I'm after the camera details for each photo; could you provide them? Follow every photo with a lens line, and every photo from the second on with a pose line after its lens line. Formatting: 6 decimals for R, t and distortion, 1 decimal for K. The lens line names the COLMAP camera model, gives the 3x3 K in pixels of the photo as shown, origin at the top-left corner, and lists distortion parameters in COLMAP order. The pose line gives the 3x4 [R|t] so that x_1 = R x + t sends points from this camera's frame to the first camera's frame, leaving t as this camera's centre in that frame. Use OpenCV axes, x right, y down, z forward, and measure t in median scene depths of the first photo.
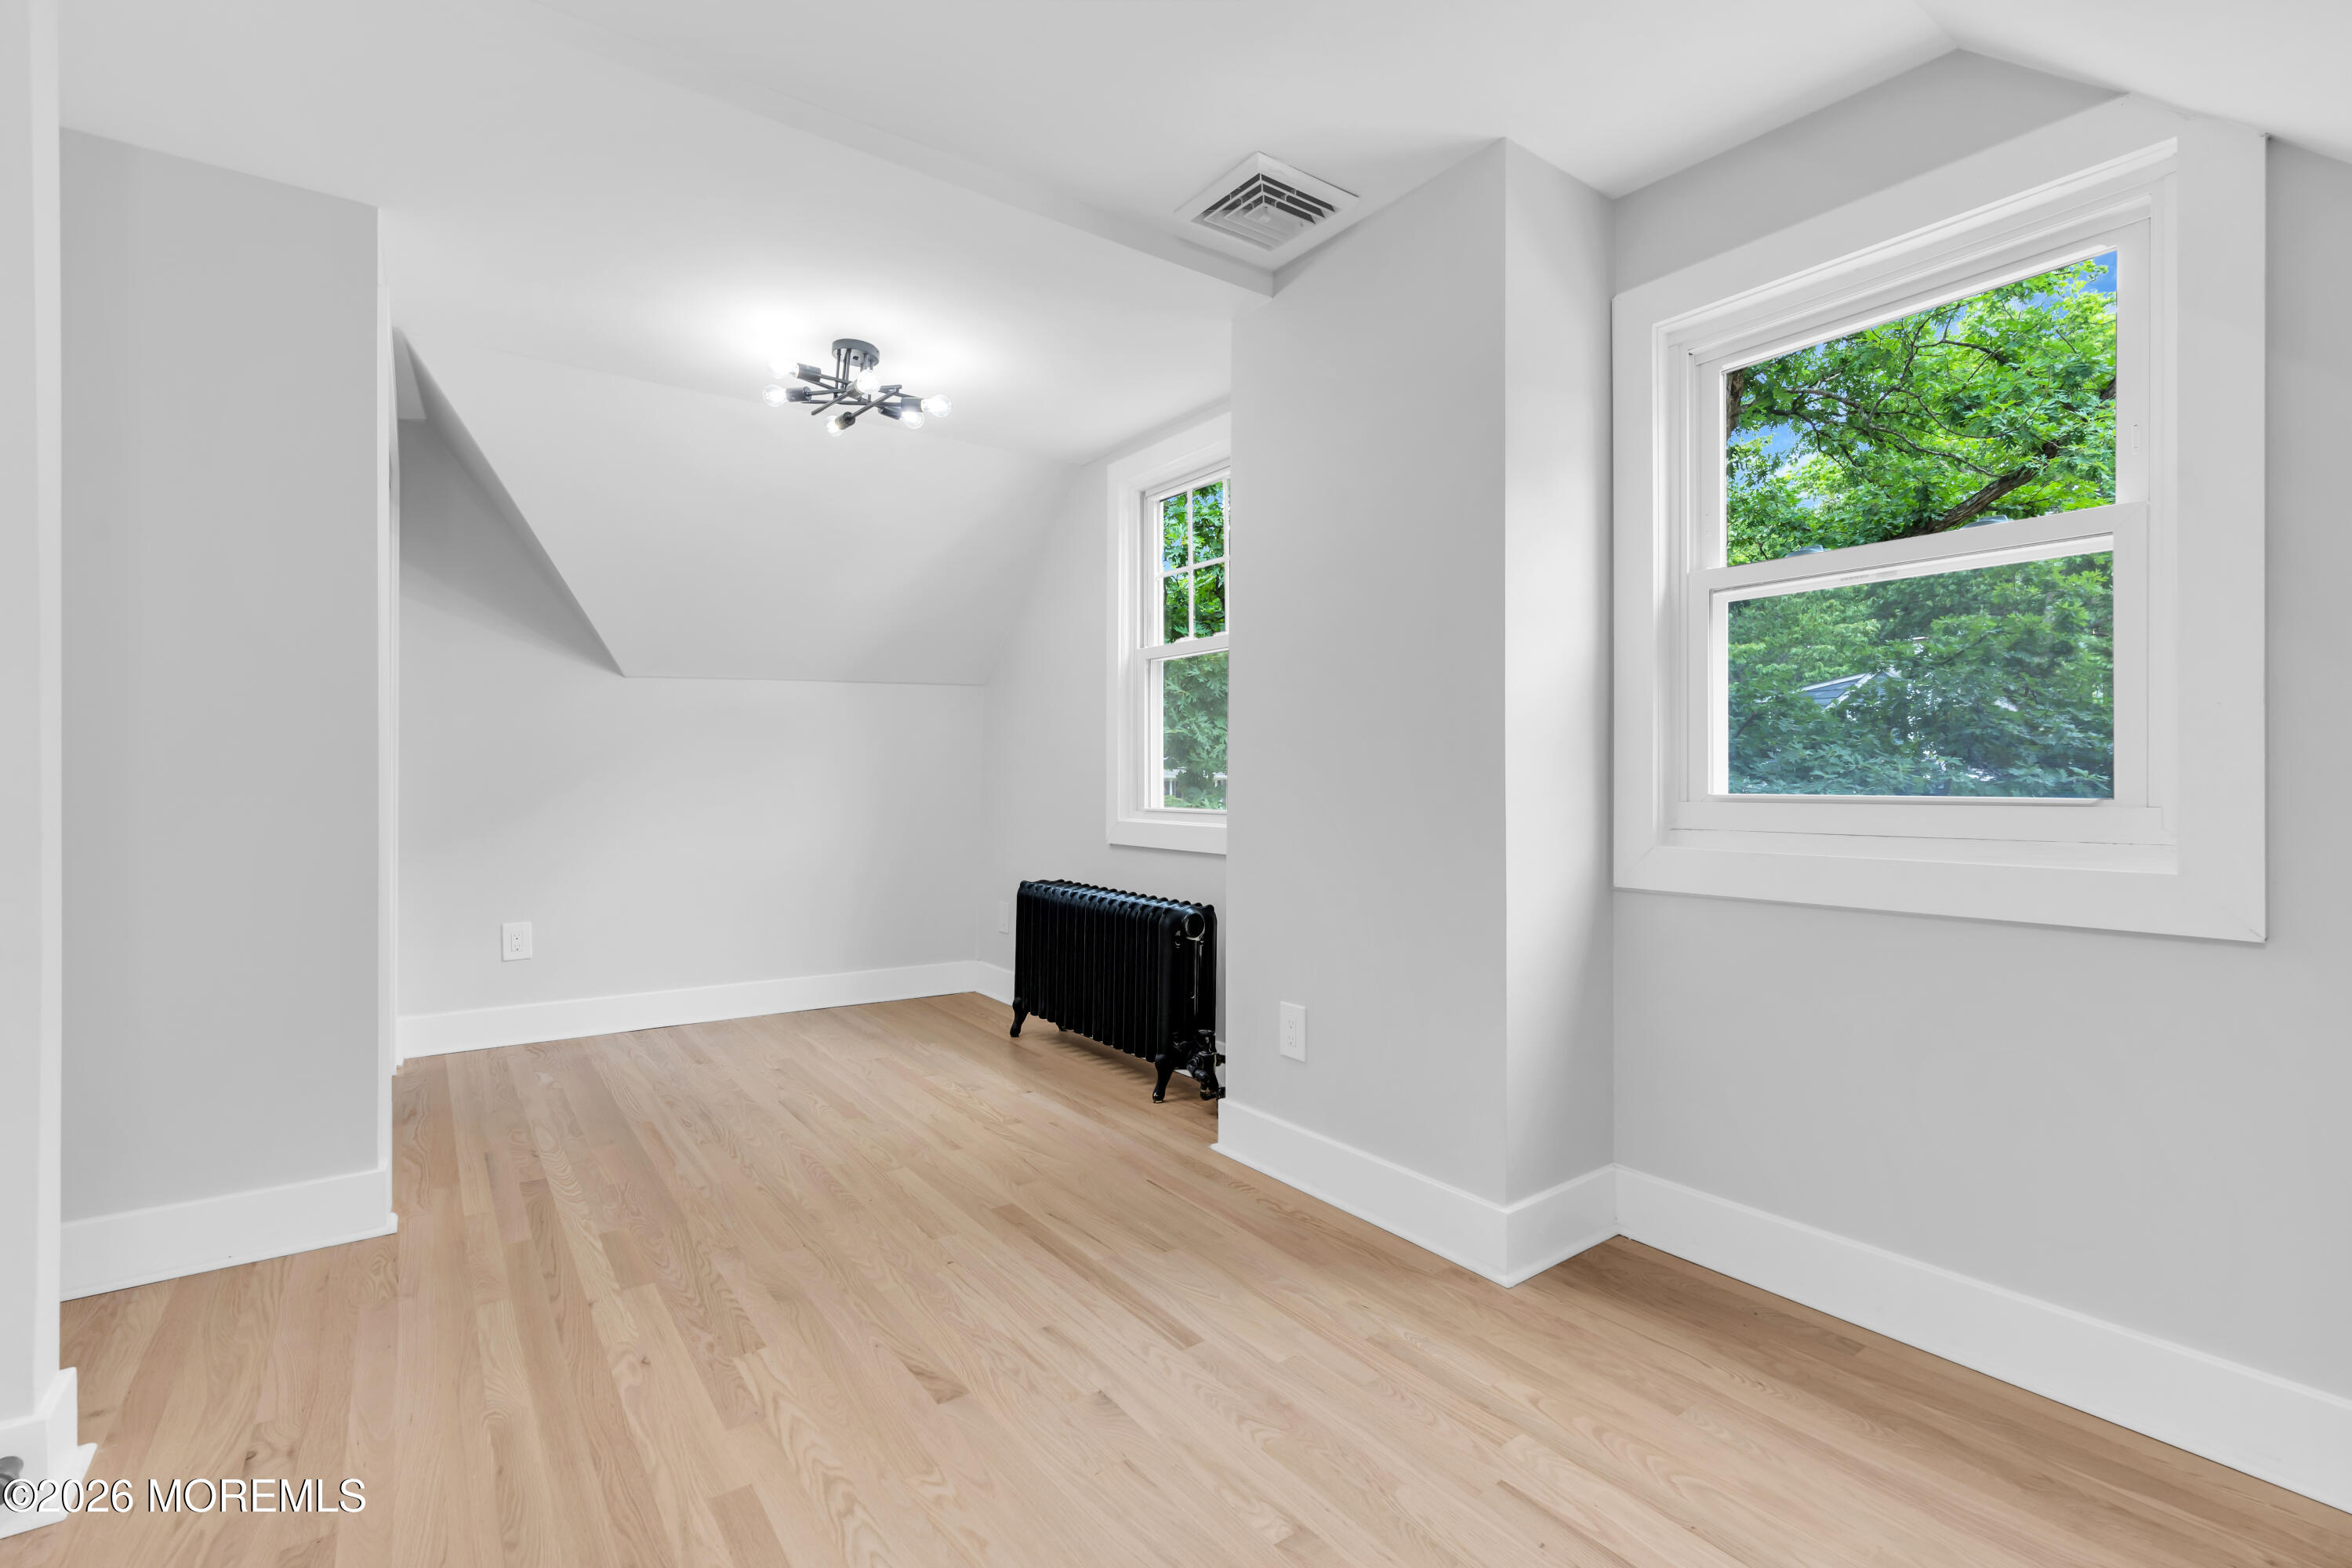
lens RADIAL K [[1051.4, 0, 1171.0], [0, 1051.4, 789.6], [0, 0, 1]] dist [-0.005548, 0.000503]
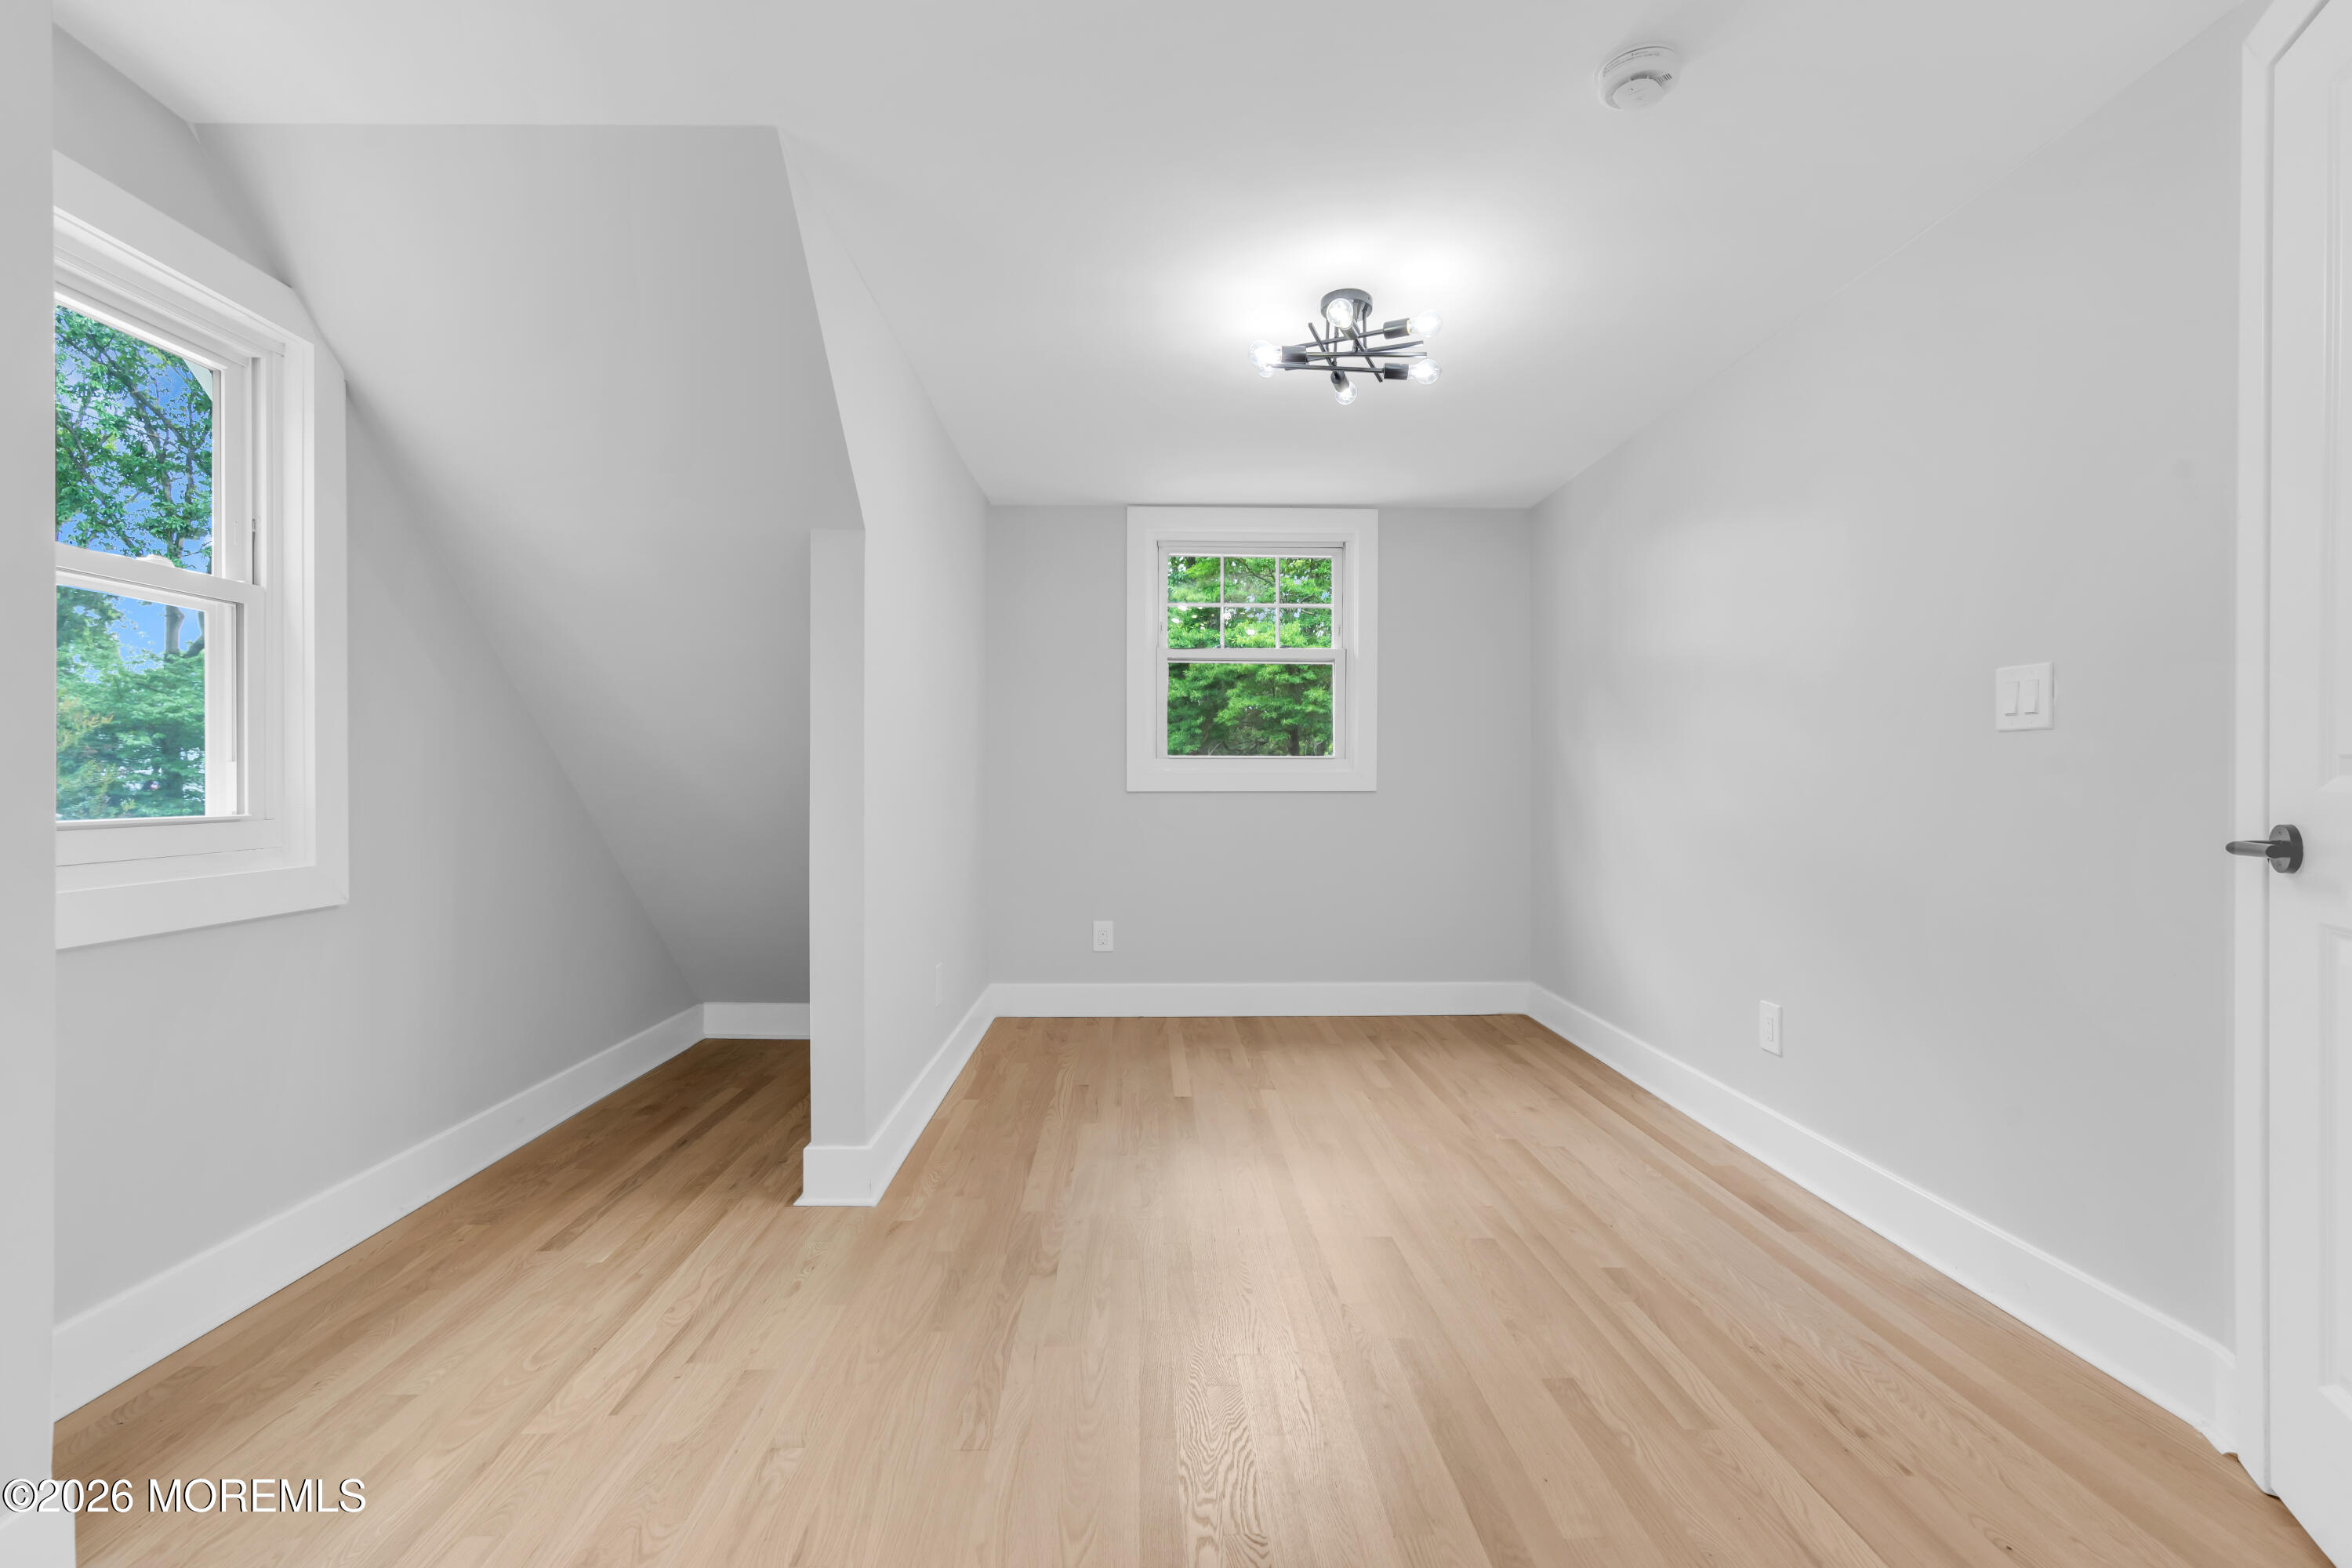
lens RADIAL K [[1051.4, 0, 1171.0], [0, 1051.4, 789.6], [0, 0, 1]] dist [-0.005548, 0.000503]
pose [[-0.823071, -0.011336, 0.567825, -0.755832], [0.000174, 0.999796, 0.020212, -0.048856], [-0.567938, 0.016735, -0.822901, 1.421621]]
